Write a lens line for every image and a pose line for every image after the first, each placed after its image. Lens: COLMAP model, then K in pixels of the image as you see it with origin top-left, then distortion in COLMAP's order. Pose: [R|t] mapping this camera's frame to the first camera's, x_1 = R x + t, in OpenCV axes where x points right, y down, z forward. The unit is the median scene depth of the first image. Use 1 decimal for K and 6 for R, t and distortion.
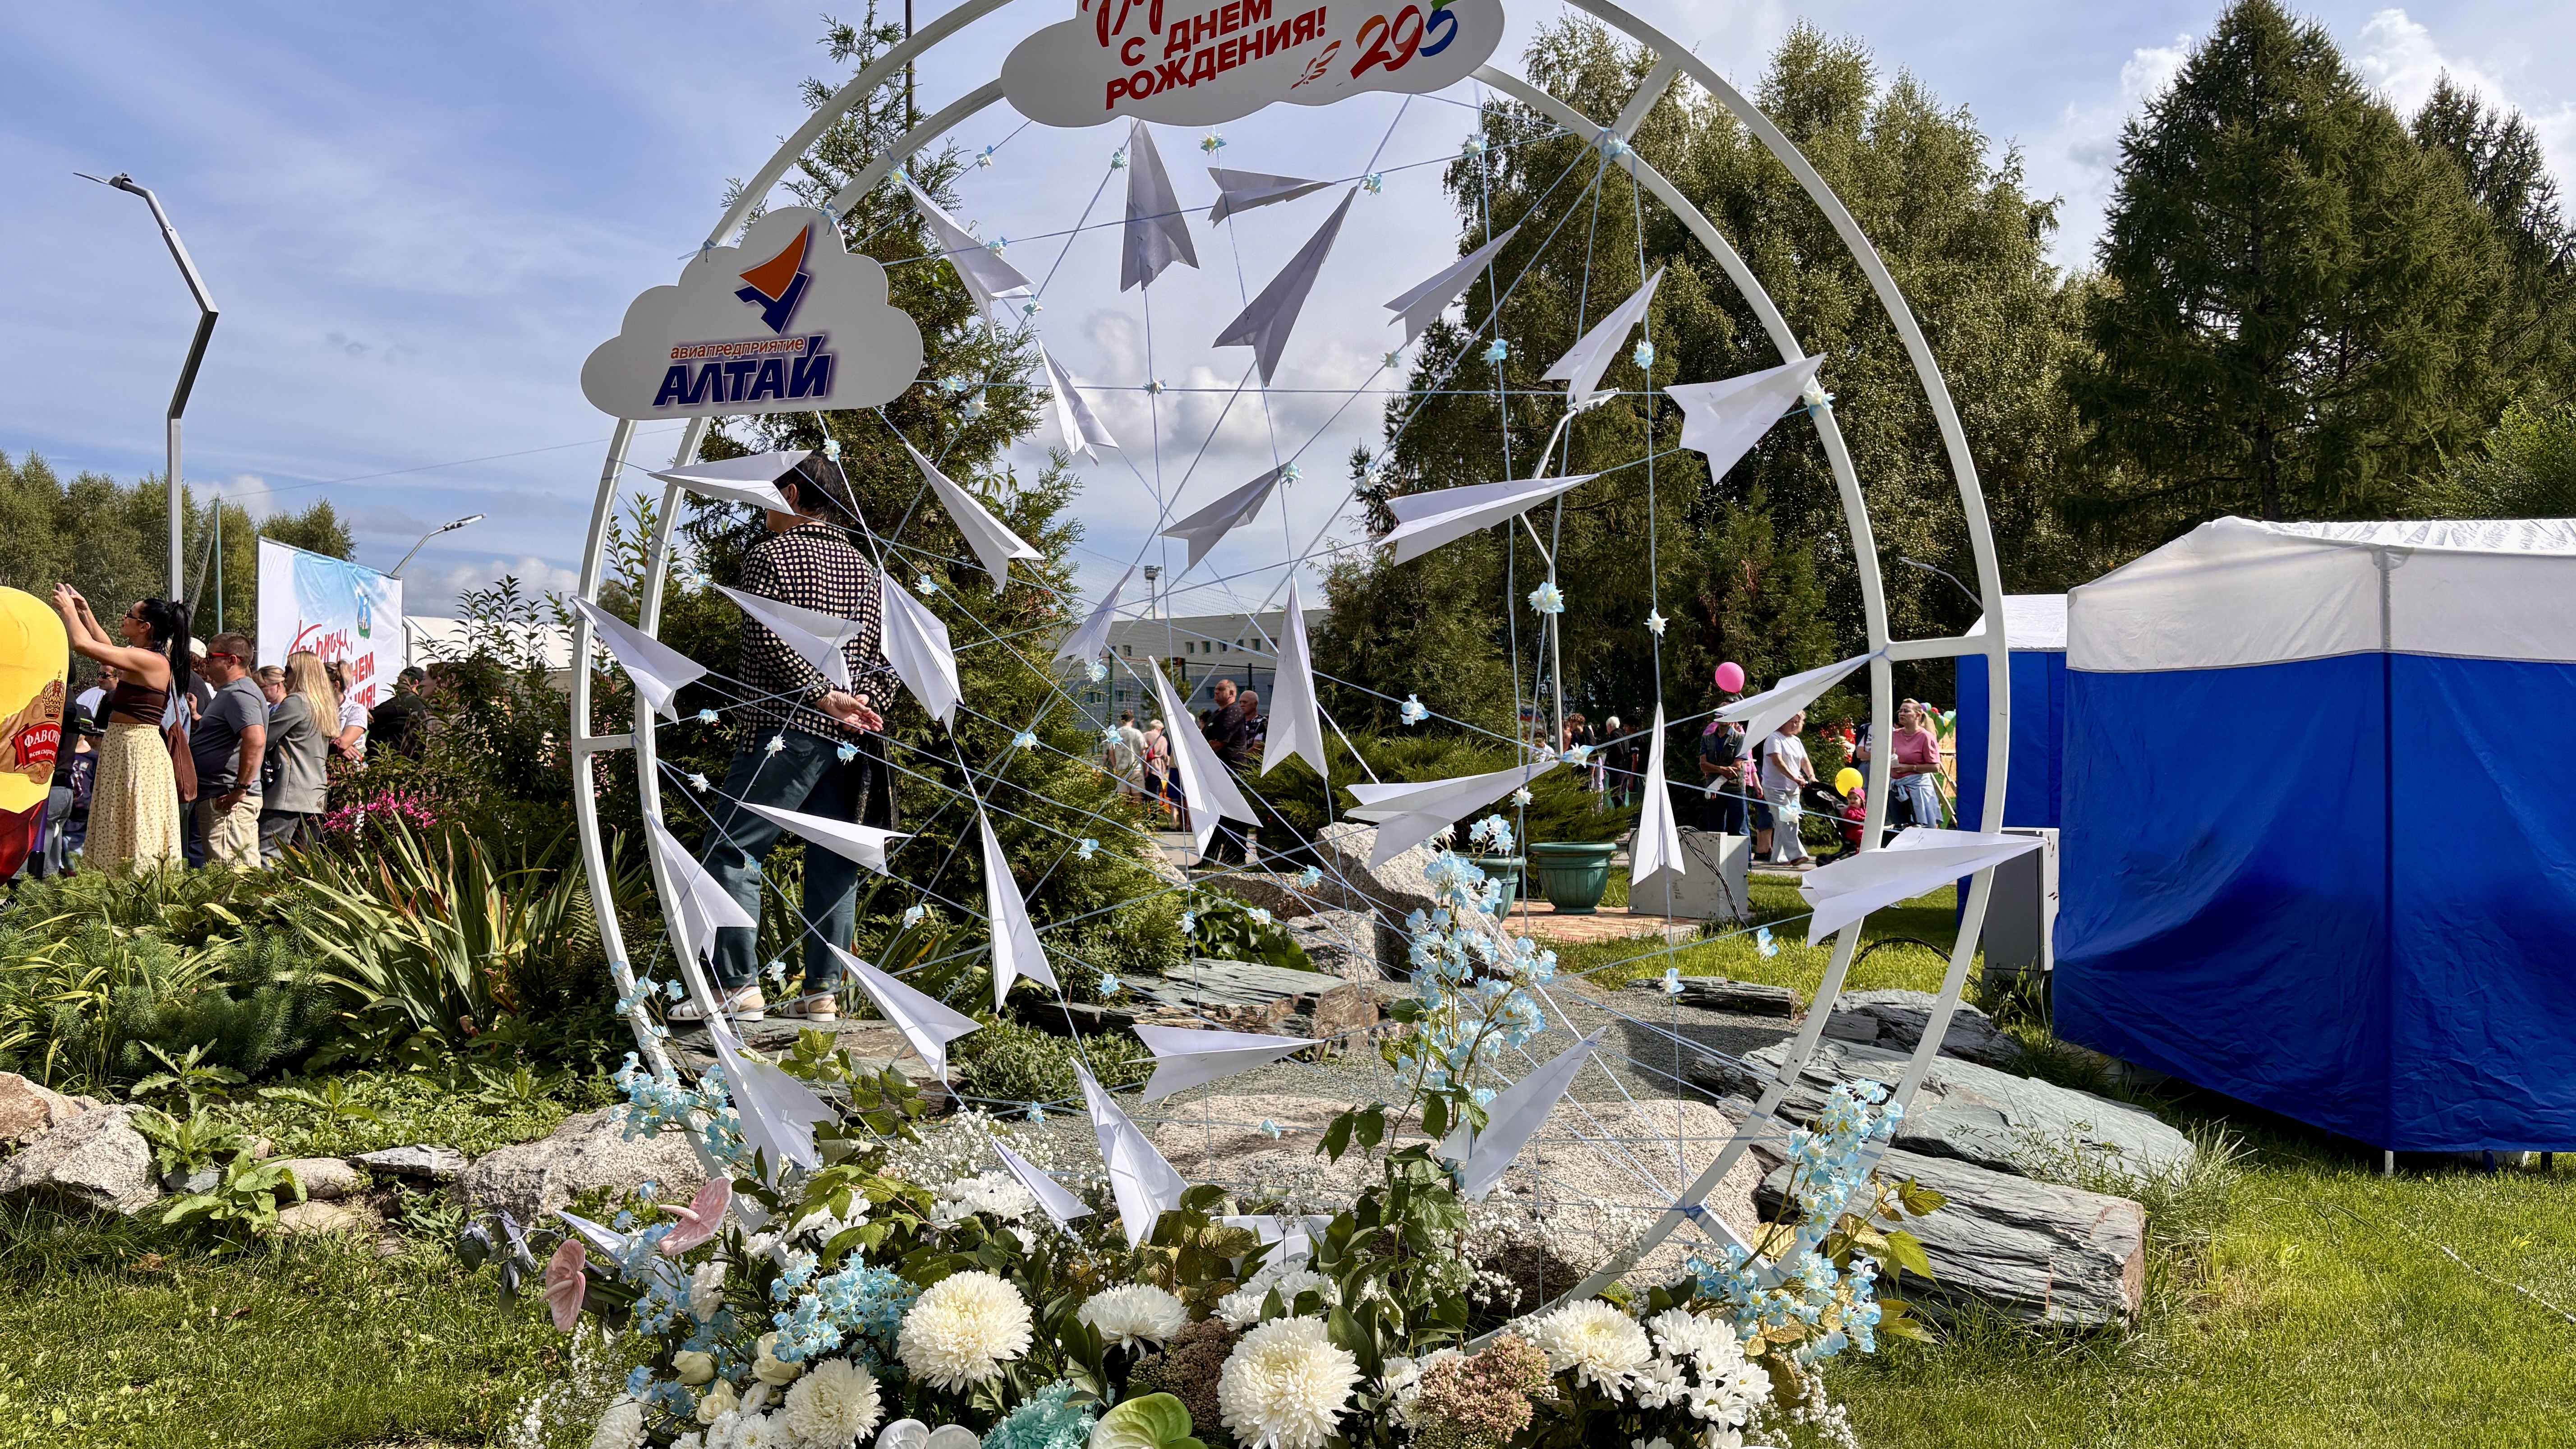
lens RADIAL K [[2068.1, 0, 1302.7], [0, 2068.1, 679.9], [0, 0, 1]] dist [0.028296, -0.022132]
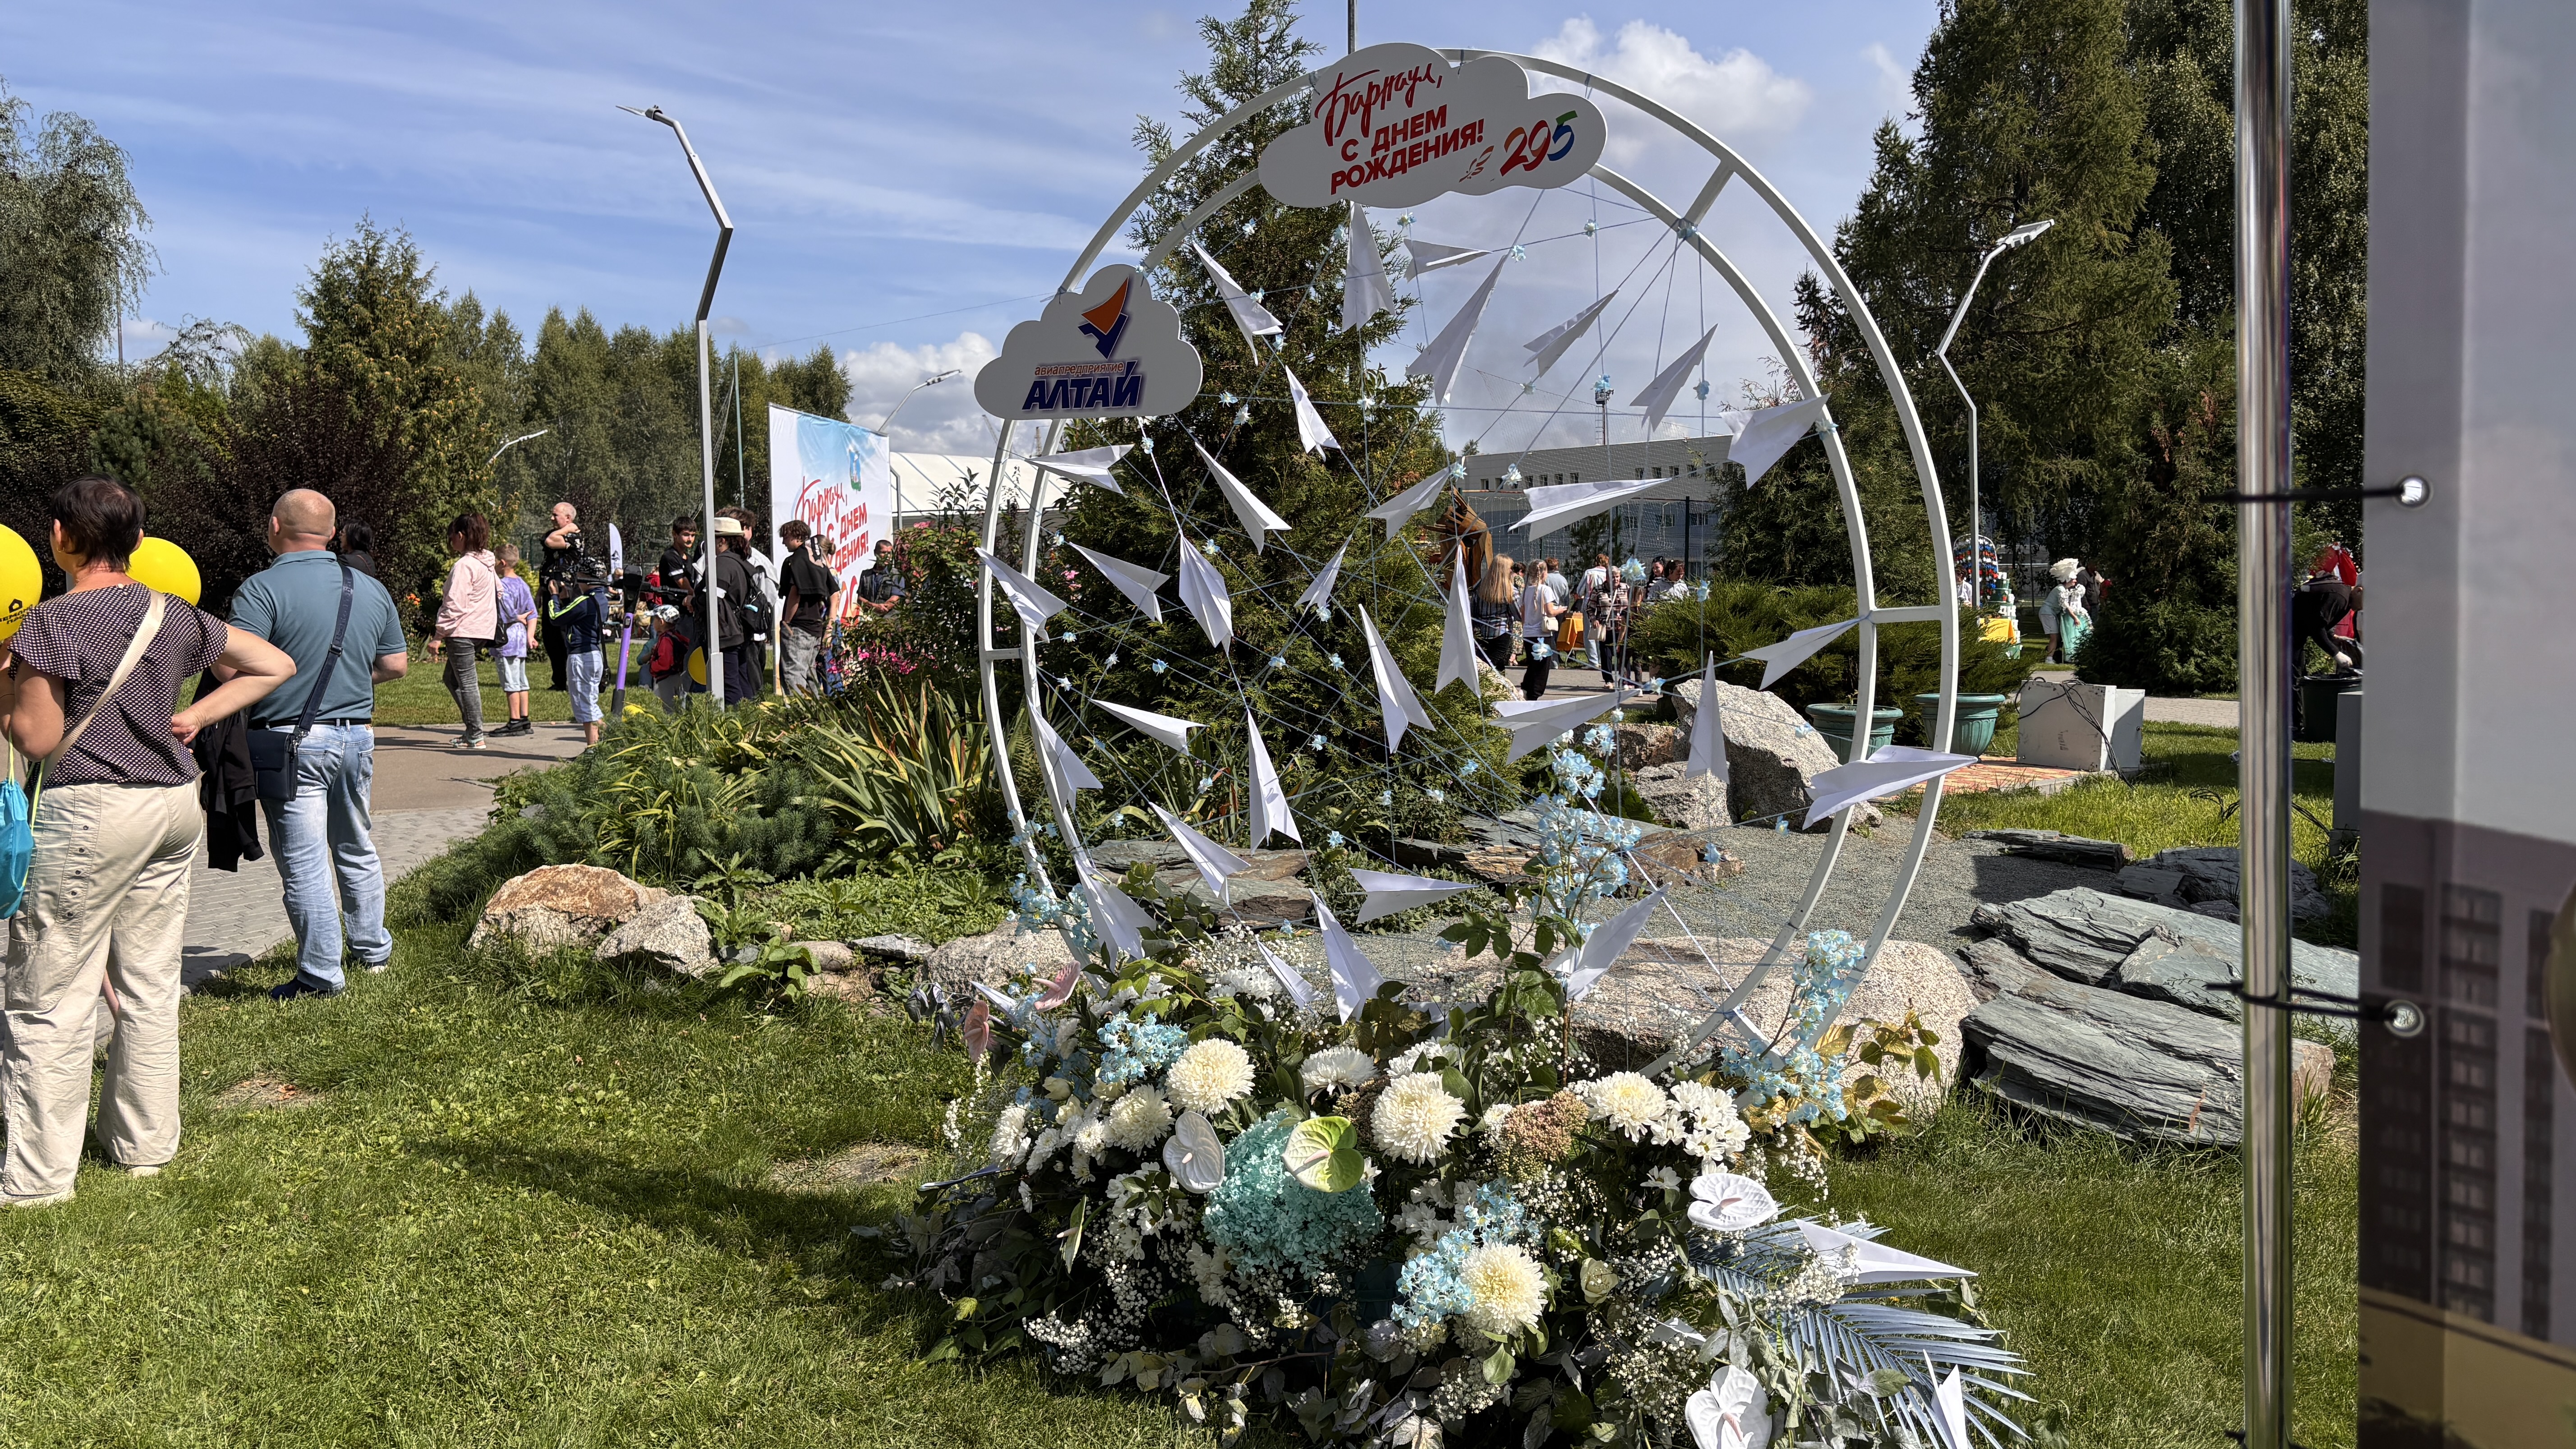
lens RADIAL K [[2068.1, 0, 1286.7], [0, 2068.1, 726.2], [0, 0, 1]] dist [0.028296, -0.022132]
pose [[0.974694, 0.017441, -0.222863, 0.152914], [0.006070, 0.994519, 0.104376, -0.060683], [0.223462, -0.103088, 0.969246, -0.288385]]
